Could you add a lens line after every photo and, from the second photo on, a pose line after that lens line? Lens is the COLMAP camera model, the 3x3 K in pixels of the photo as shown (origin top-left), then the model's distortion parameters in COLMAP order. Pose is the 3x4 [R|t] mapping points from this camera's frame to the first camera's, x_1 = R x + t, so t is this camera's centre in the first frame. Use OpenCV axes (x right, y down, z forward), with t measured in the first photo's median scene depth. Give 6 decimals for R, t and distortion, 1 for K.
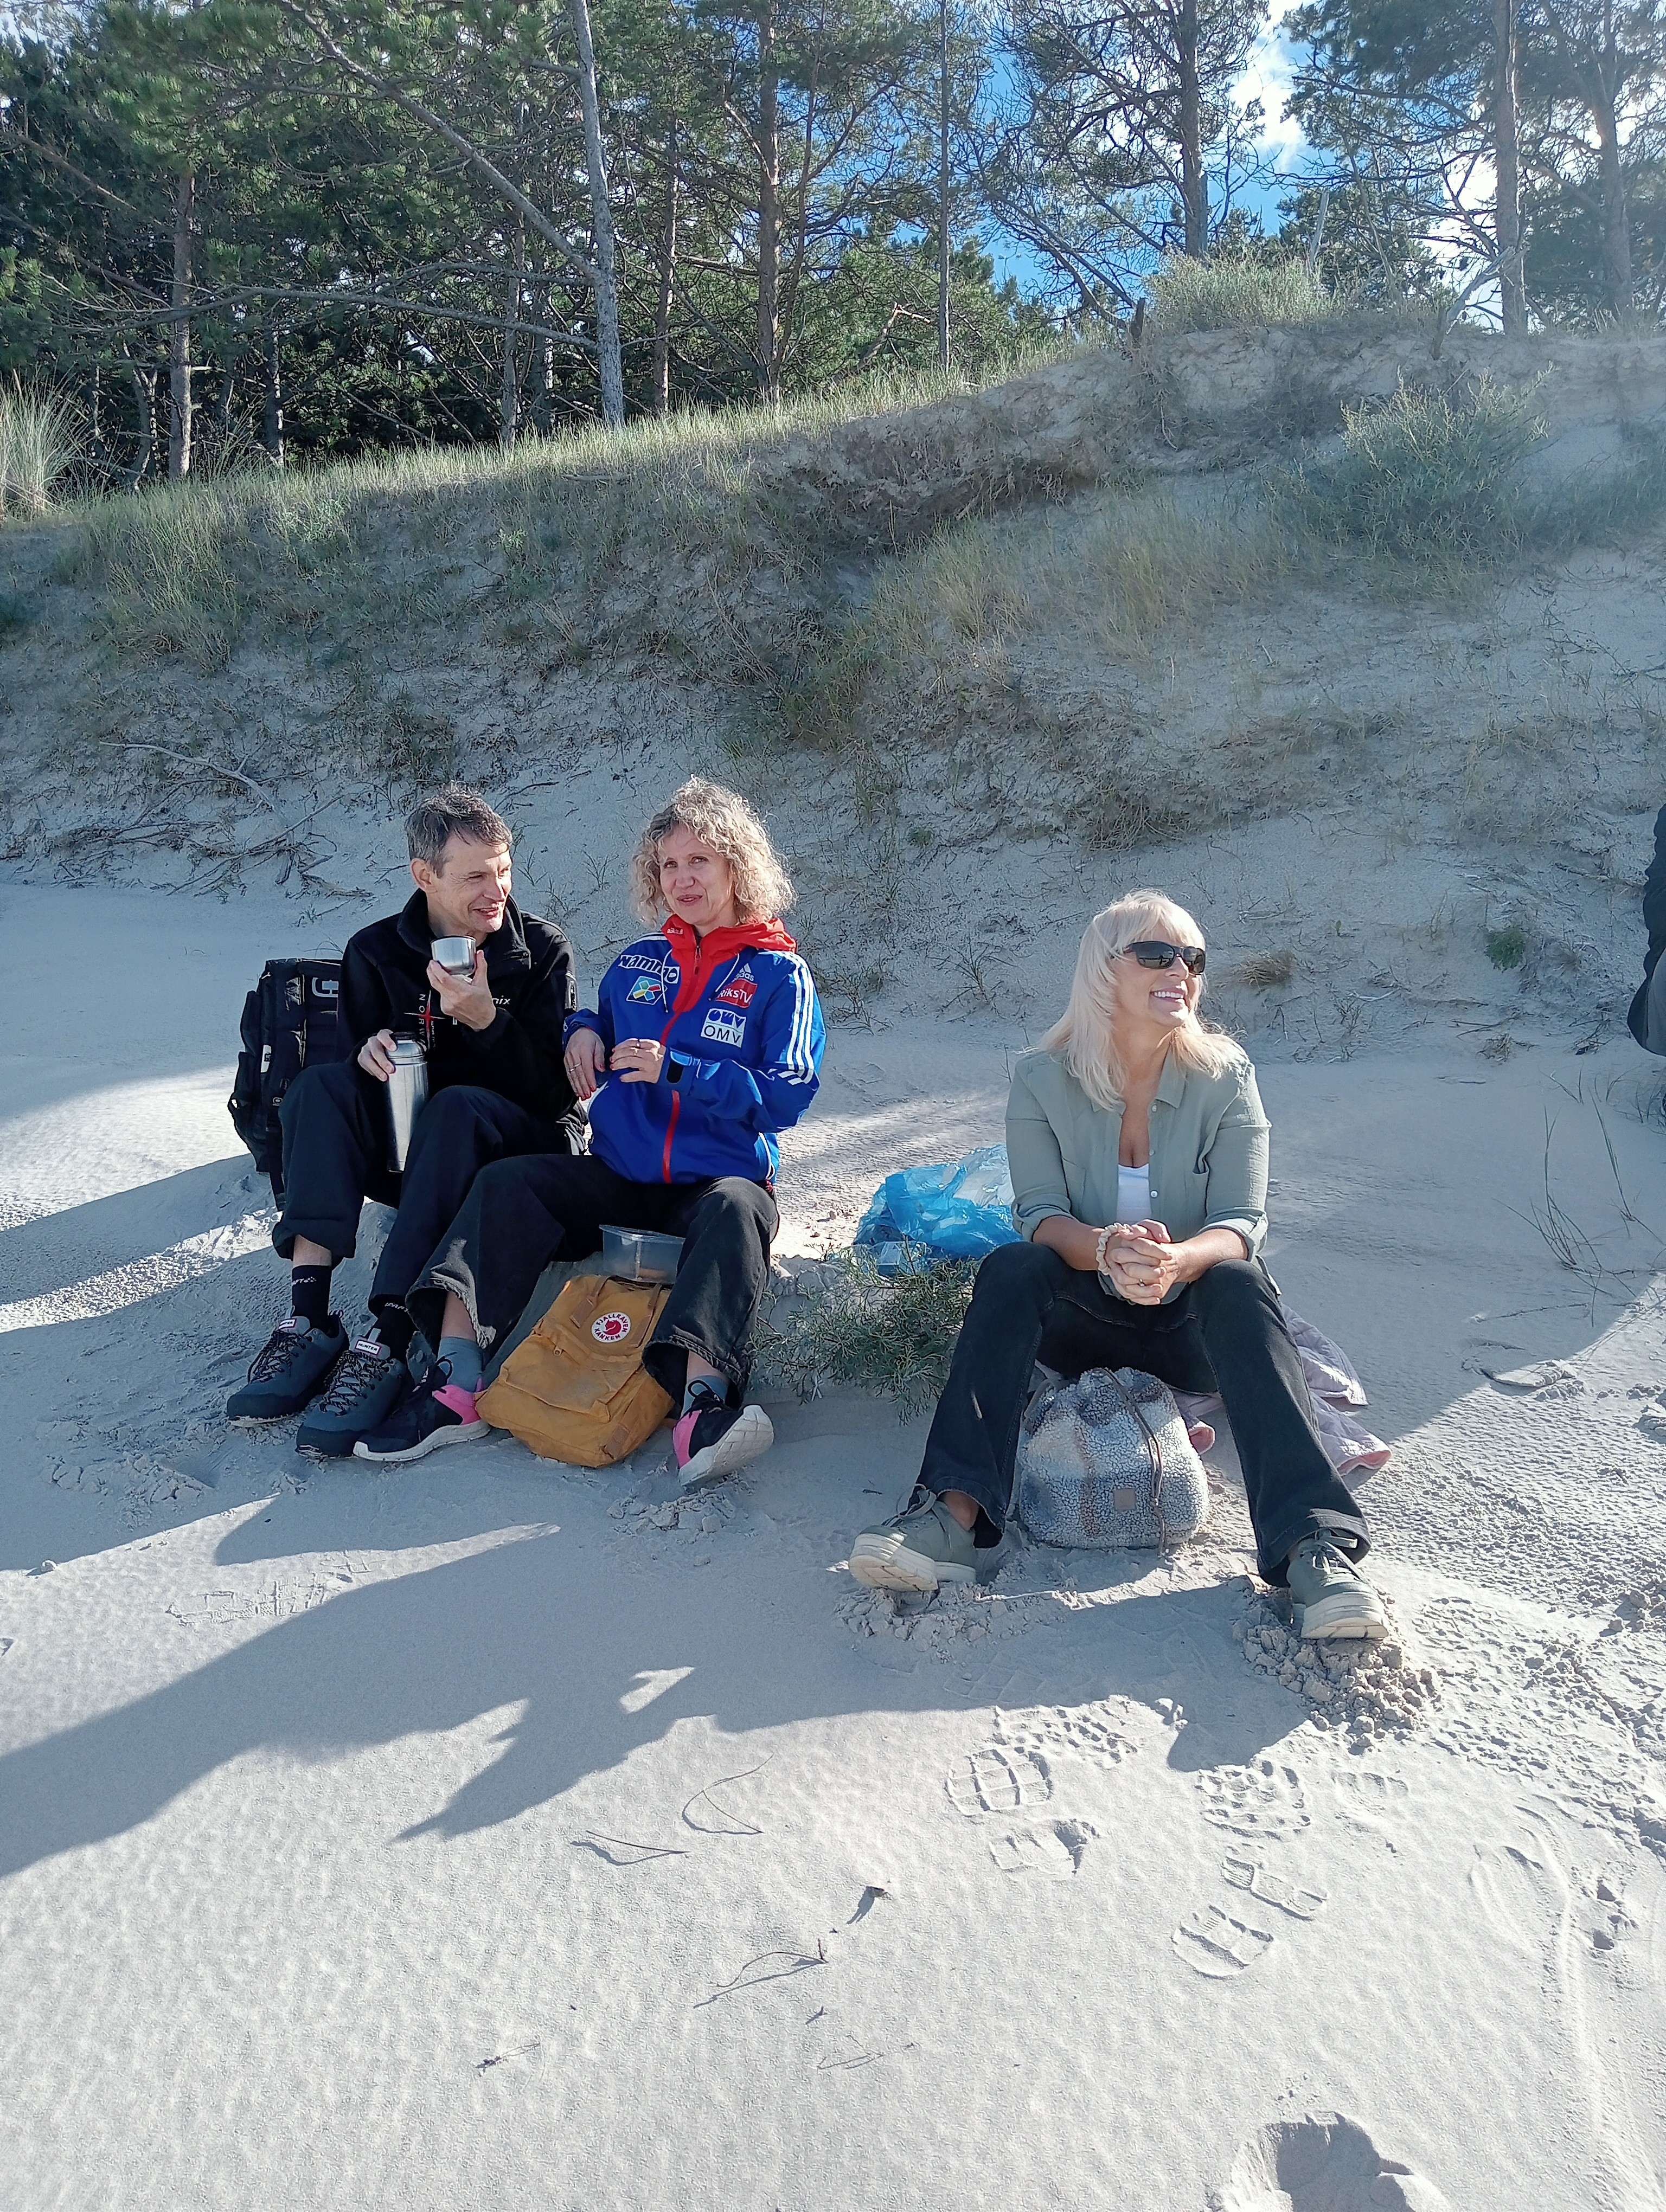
lens RADIAL K [[1773.2, 0, 851.5], [0, 1773.2, 1130.2], [0, 0, 1]] dist [0.035426, -0.084650]
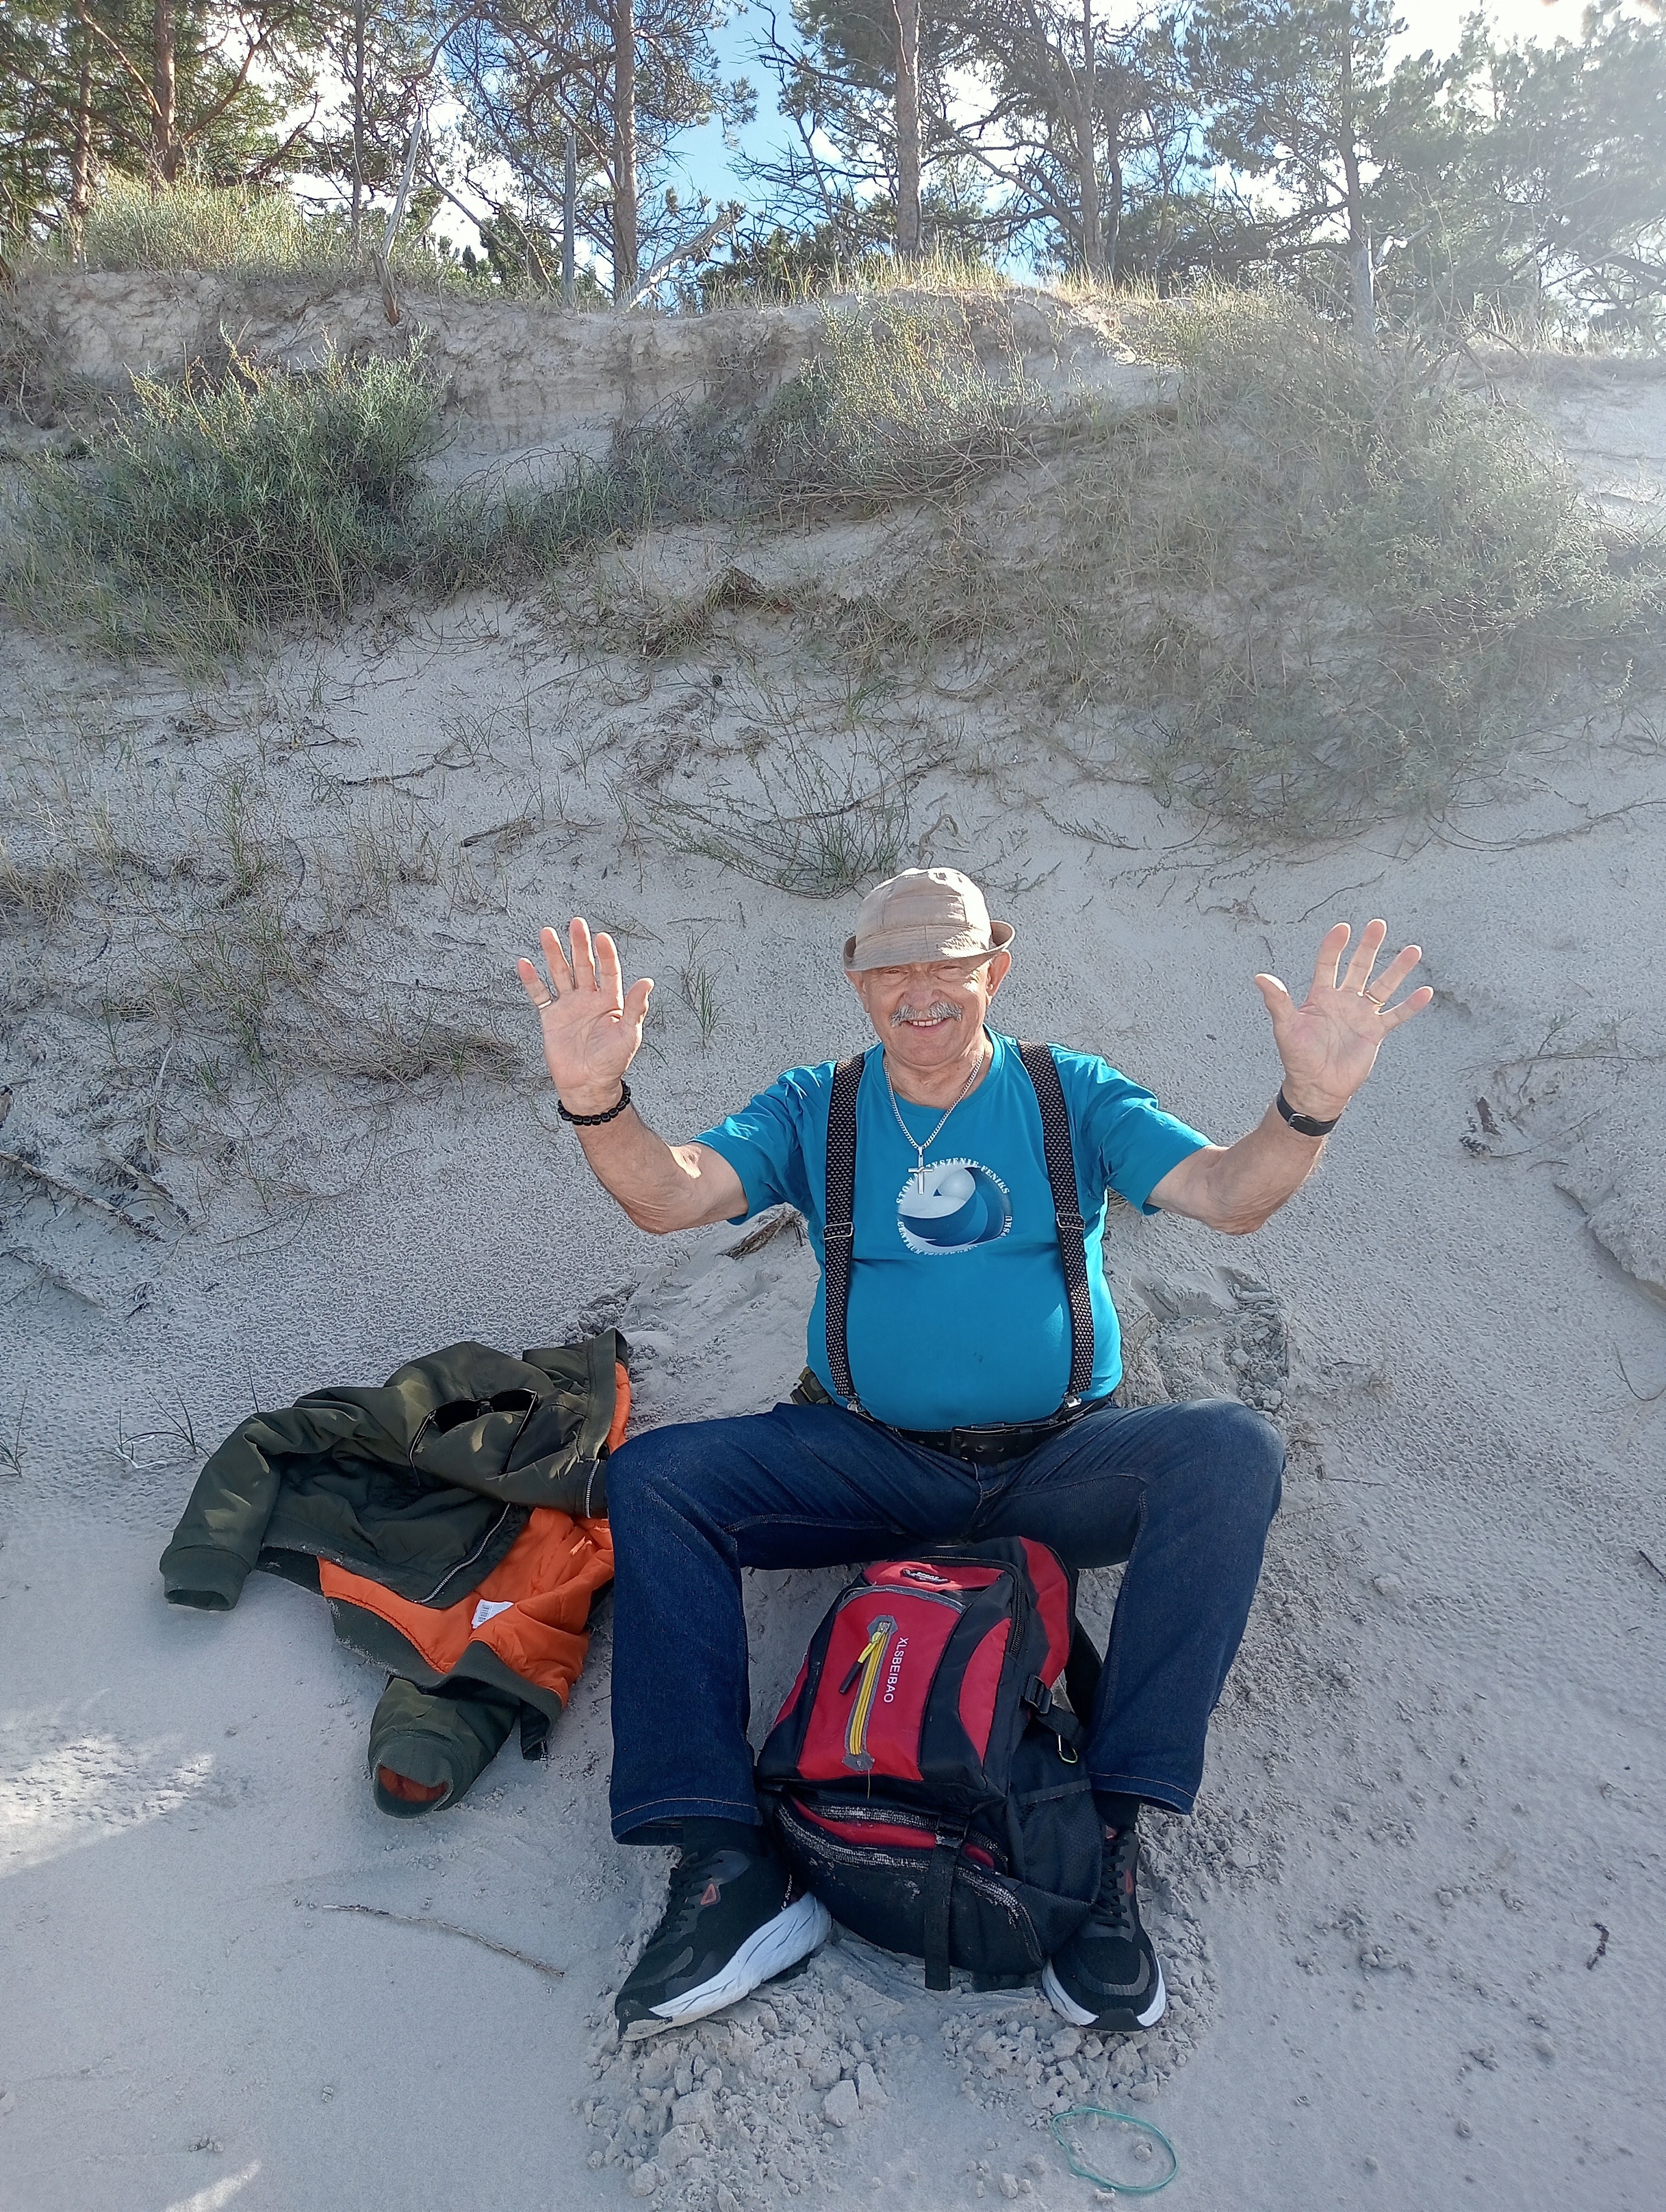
lens RADIAL K [[1773.2, 0, 826.5], [0, 1773.2, 1104.0], [0, 0, 1]] dist [0.035426, -0.084650]
pose [[0.990751, 0.014136, 0.134956, 0.436433], [-0.012083, 0.999799, -0.016019, -0.104238], [-0.135155, 0.014240, 0.990722, 0.256871]]
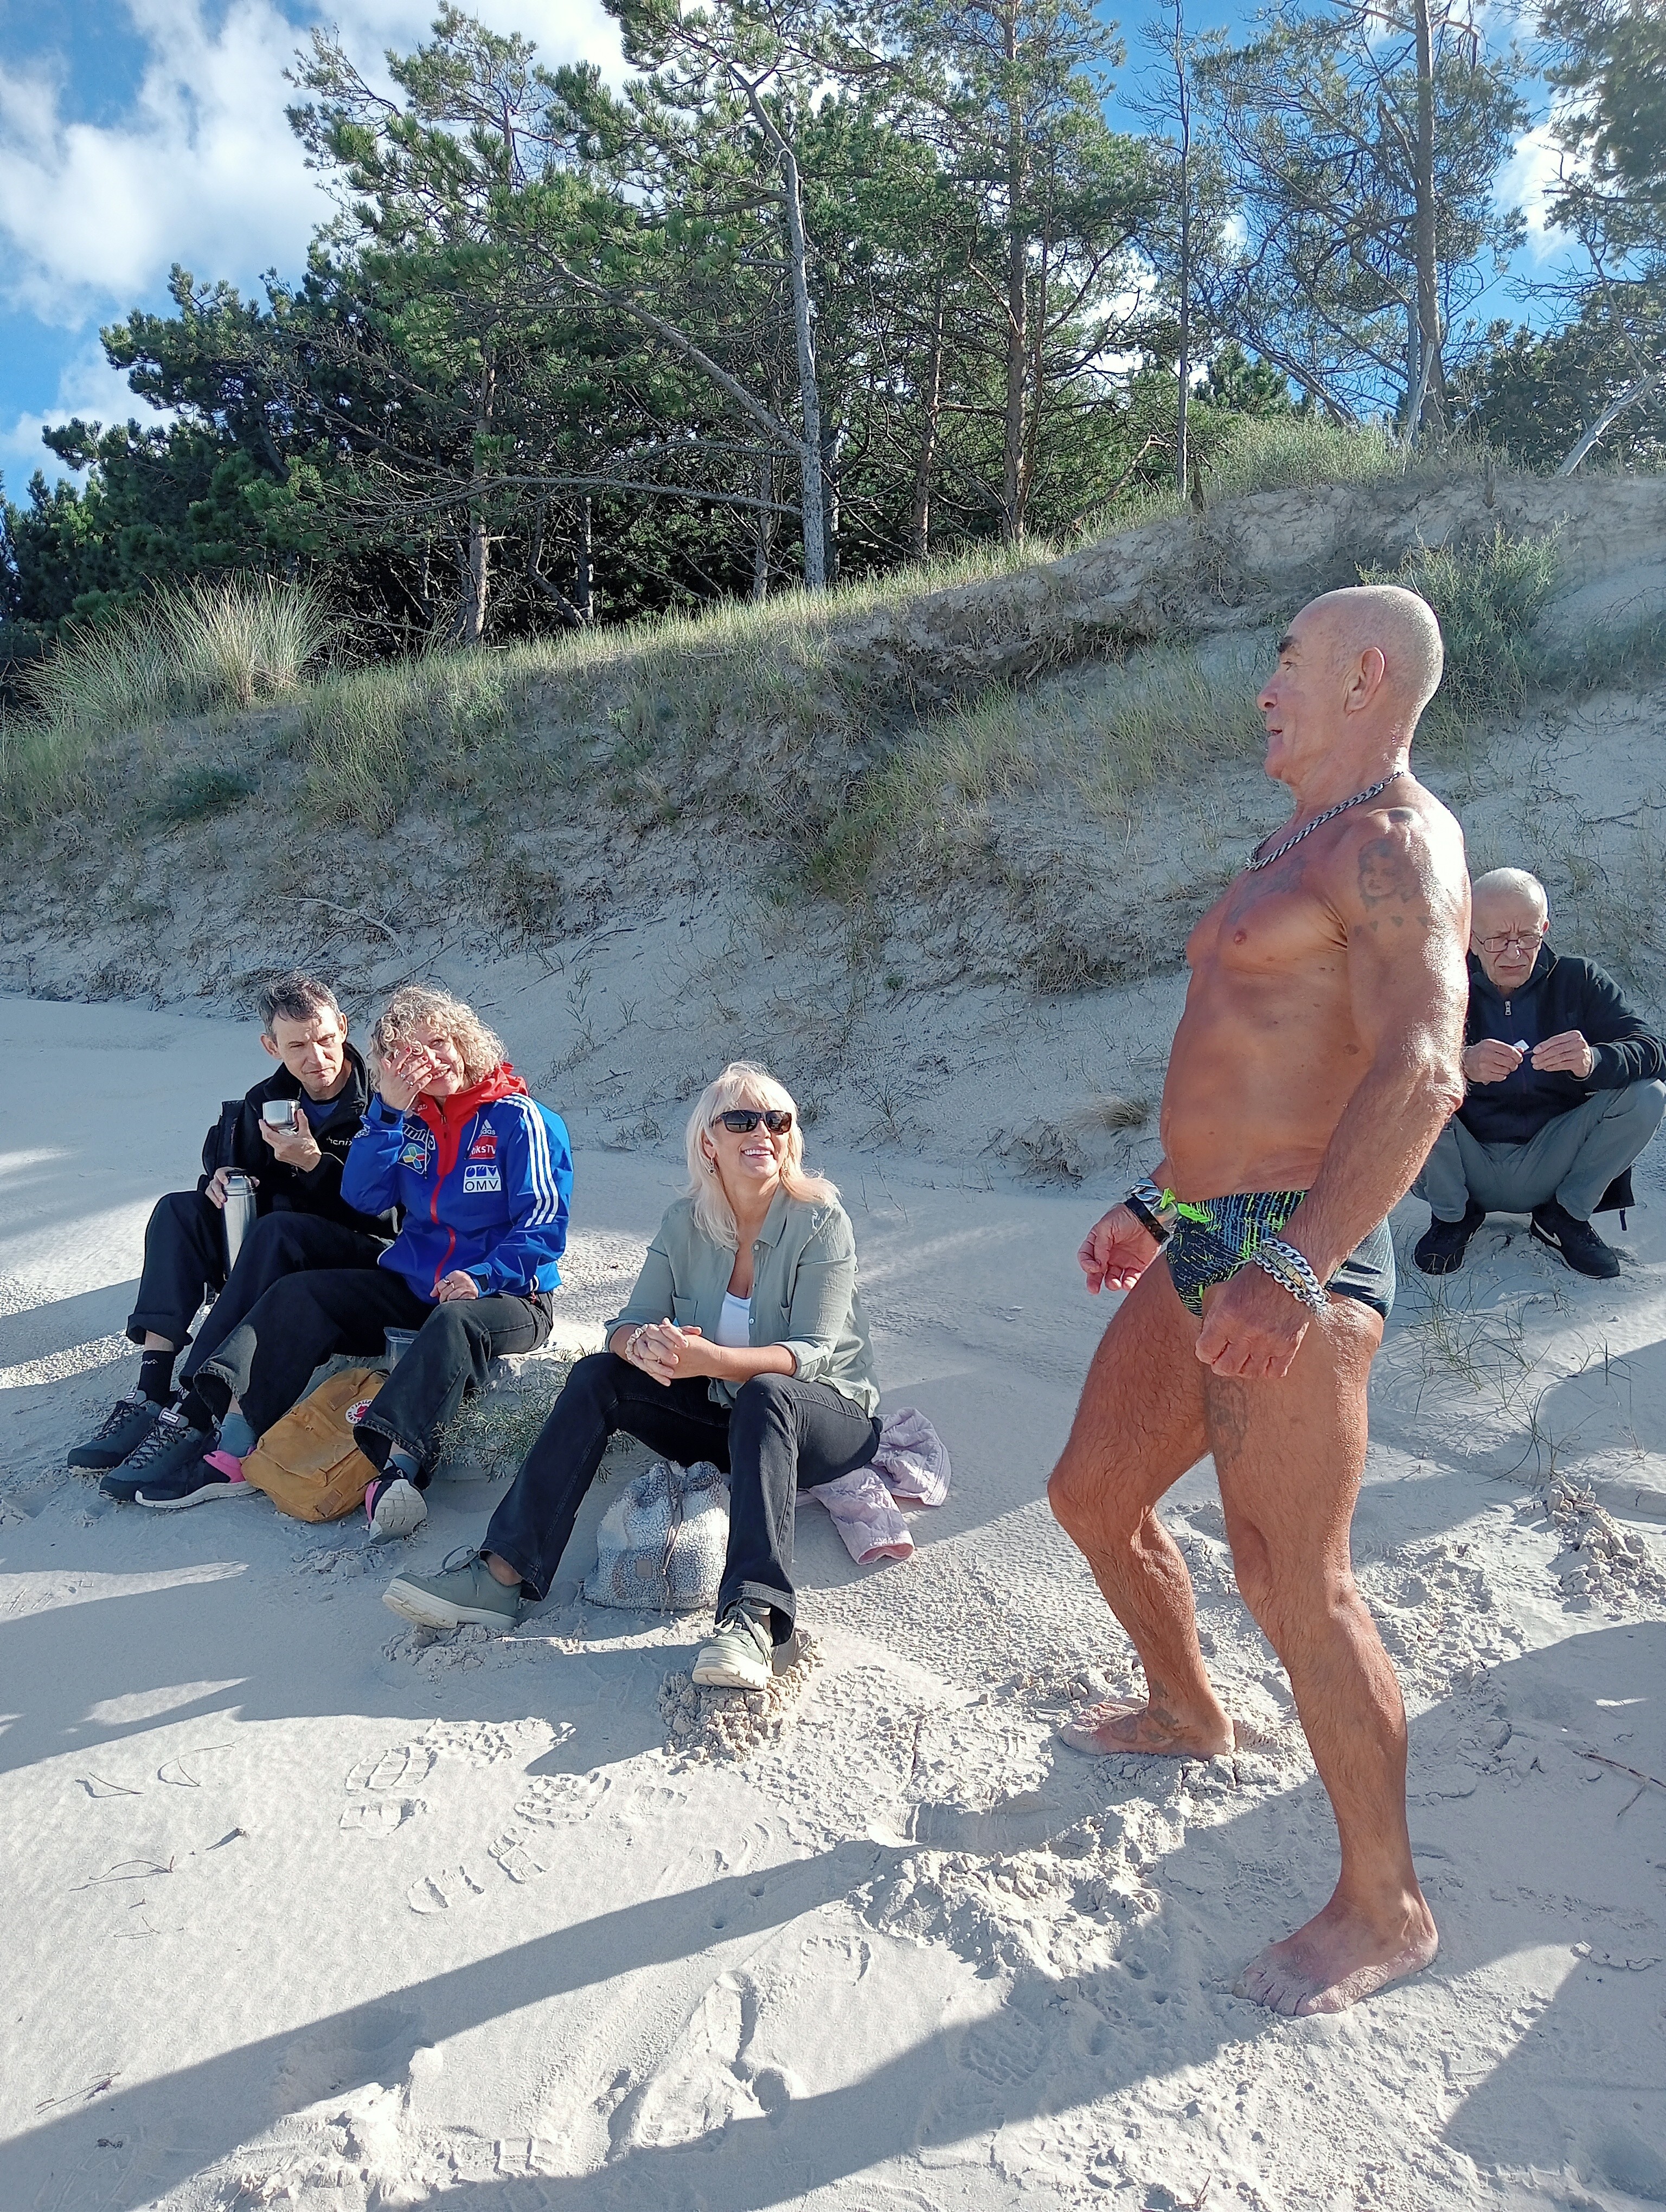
lens RADIAL K [[1773.2, 0, 825.5], [0, 1773.2, 1118.1], [0, 0, 1]] dist [0.035426, -0.084650]
pose [[0.977408, 0.012487, -0.210991, 0.185154], [-0.025044, 0.998063, -0.056944, -0.013255], [0.209871, 0.060941, 0.975828, -0.068611]]
